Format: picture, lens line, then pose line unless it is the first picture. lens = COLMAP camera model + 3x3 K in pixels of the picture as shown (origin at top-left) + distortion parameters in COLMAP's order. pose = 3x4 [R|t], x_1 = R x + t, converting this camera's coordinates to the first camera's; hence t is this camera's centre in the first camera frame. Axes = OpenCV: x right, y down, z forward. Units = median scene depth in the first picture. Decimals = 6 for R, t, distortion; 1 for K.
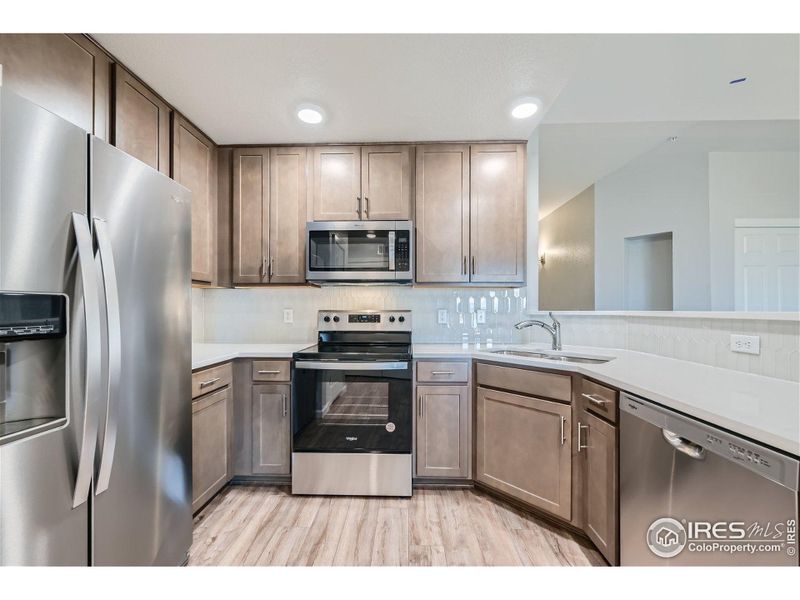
lens RADIAL K [[325.9, 0, 398.9], [0, 325.9, 309.2], [0, 0, 1]] dist [-0.001117, -0.000030]
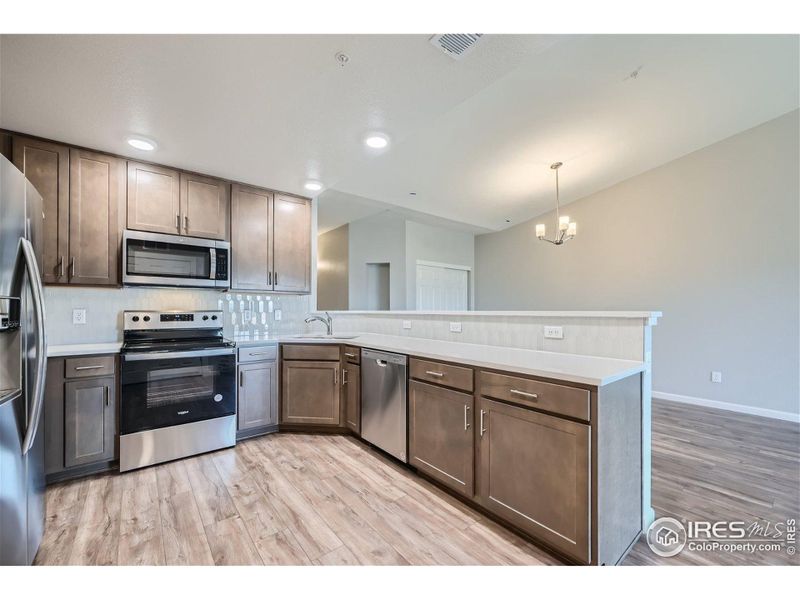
lens RADIAL K [[325.9, 0, 401.7], [0, 325.9, 306.1], [0, 0, 1]] dist [-0.001117, -0.000030]
pose [[0.759642, 0.006727, 0.650306, -0.282465], [-0.000318, 0.999950, -0.009973, -0.001224], [-0.650341, 0.007369, 0.759607, -0.439987]]
